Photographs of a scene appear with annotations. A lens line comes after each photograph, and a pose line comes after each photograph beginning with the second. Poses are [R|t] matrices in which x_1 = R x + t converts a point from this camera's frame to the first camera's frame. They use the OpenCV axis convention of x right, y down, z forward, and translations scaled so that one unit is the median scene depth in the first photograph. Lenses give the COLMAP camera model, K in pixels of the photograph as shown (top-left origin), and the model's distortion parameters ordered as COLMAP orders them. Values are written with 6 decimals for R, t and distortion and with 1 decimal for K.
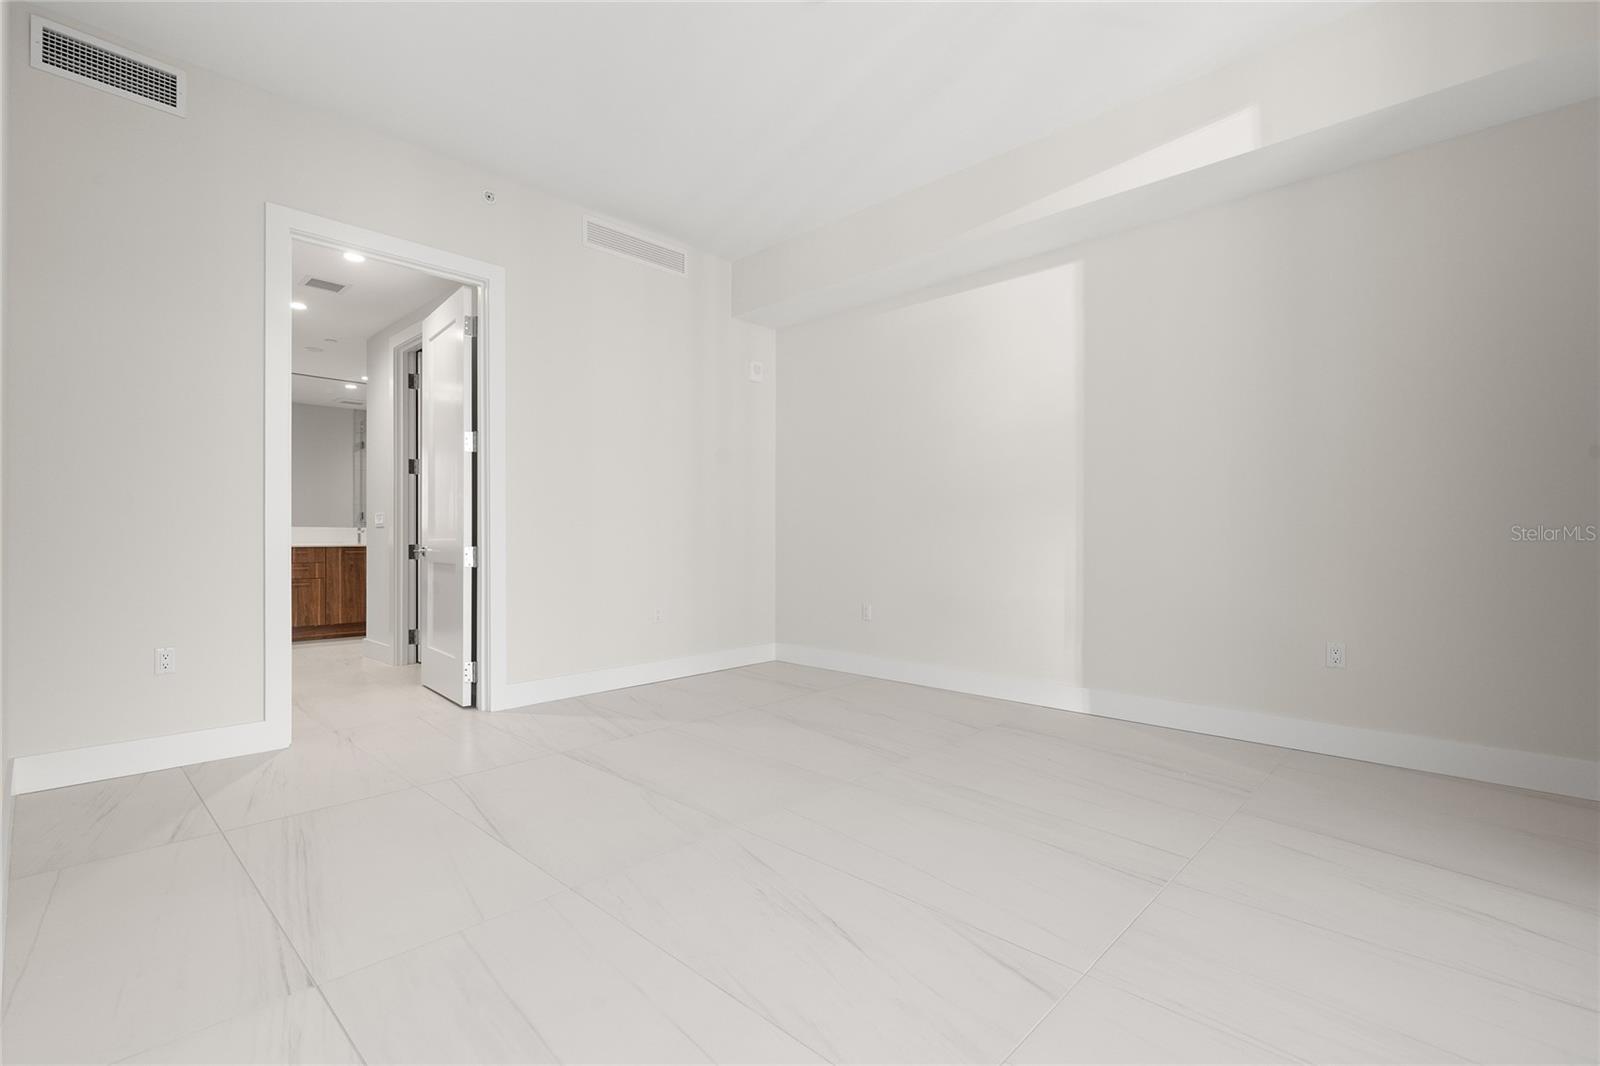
lens RADIAL K [[734.4, 0, 800.0], [0, 734.4, 533.0], [0, 0, 1]] dist [0.003821, 0.000714]
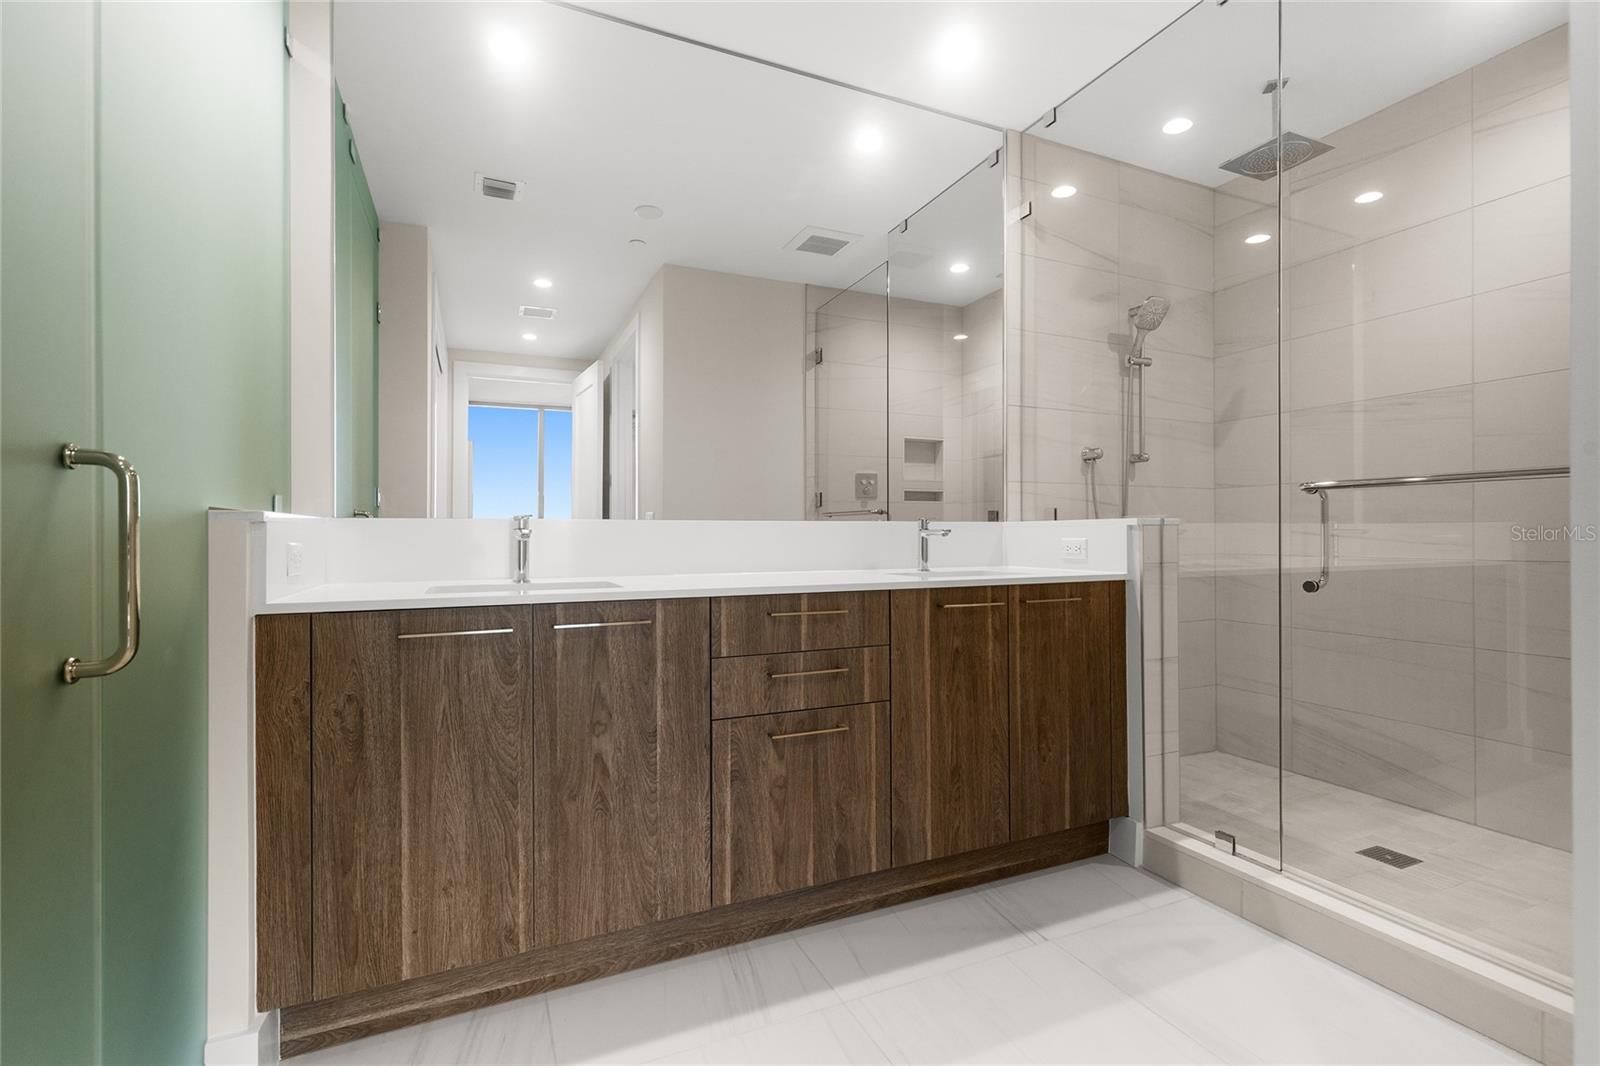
lens RADIAL K [[723.8, 0, 801.1], [0, 723.8, 536.4], [0, 0, 1]] dist [0.001877, 0.000089]
pose [[0.928946, -0.000898, -0.370213, -0.567095], [0.004027, 0.999962, 0.007679, -0.003667], [0.370193, -0.008624, 0.928915, 0.723072]]
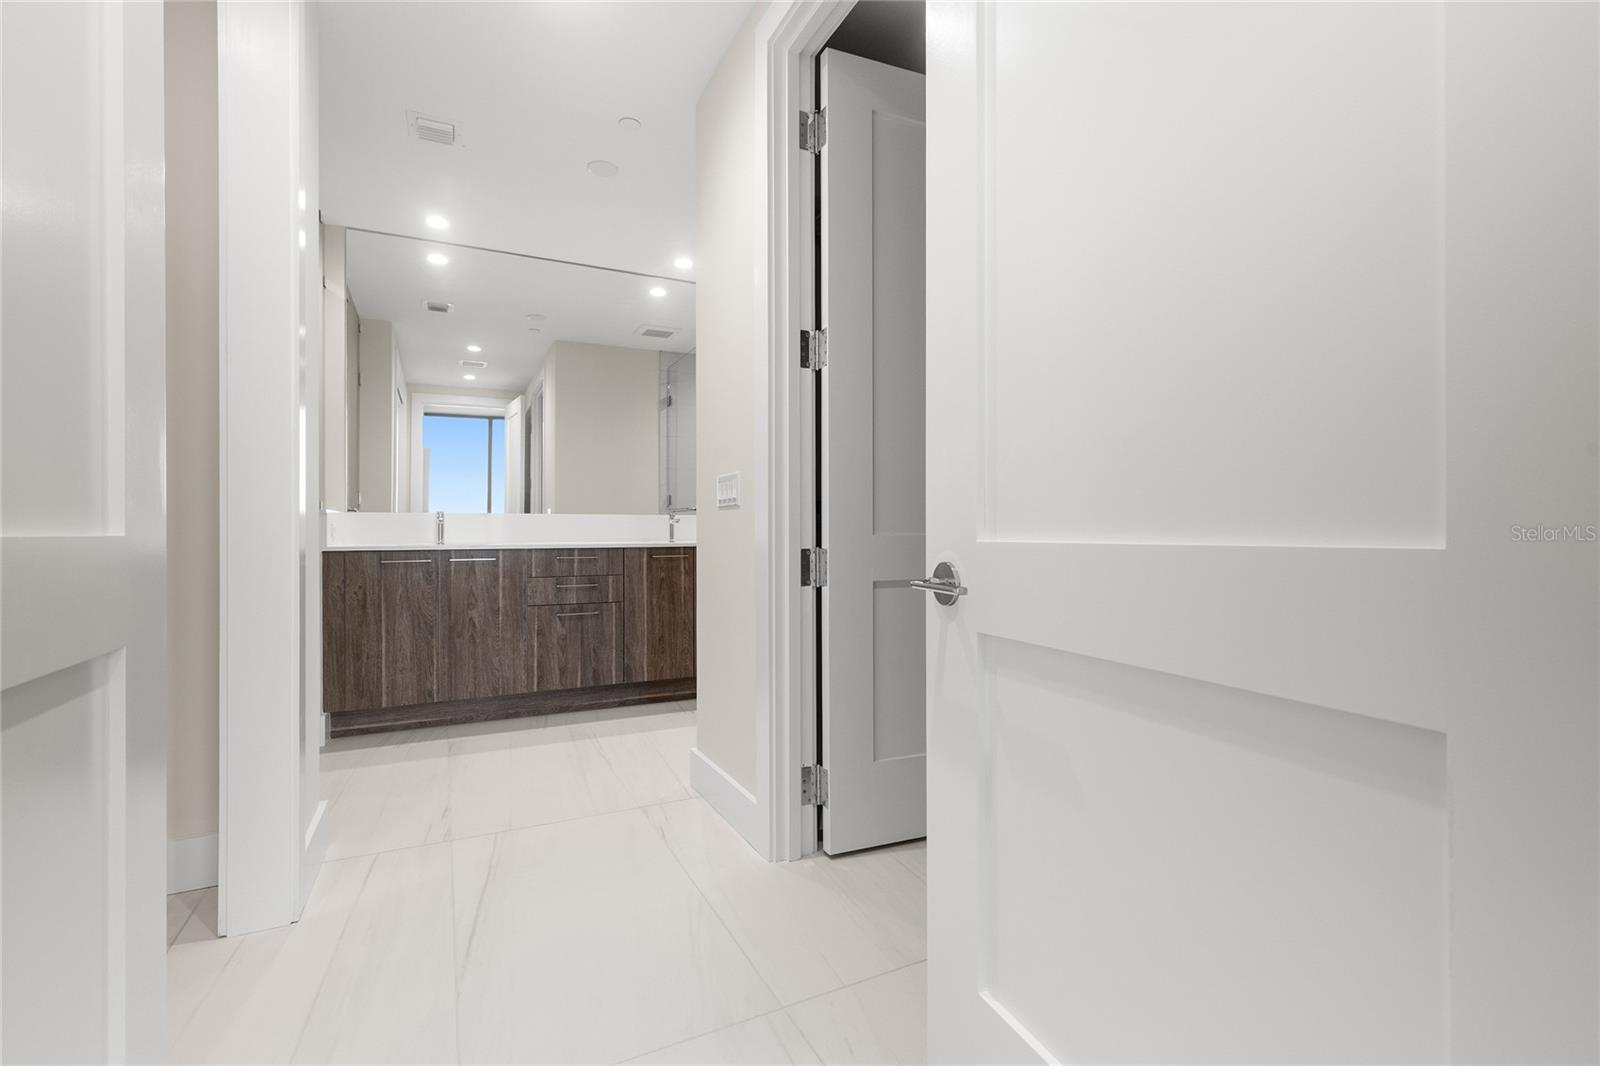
lens RADIAL K [[726.1, 0, 800.3], [0, 726.1, 531.6], [0, 0, 1]] dist [0.002412, 0.000131]
pose [[0.942647, -0.000044, -0.333792, -0.321765], [0.002600, 0.999971, 0.007209, 0.002615], [0.333782, -0.007663, 0.942619, 0.506410]]
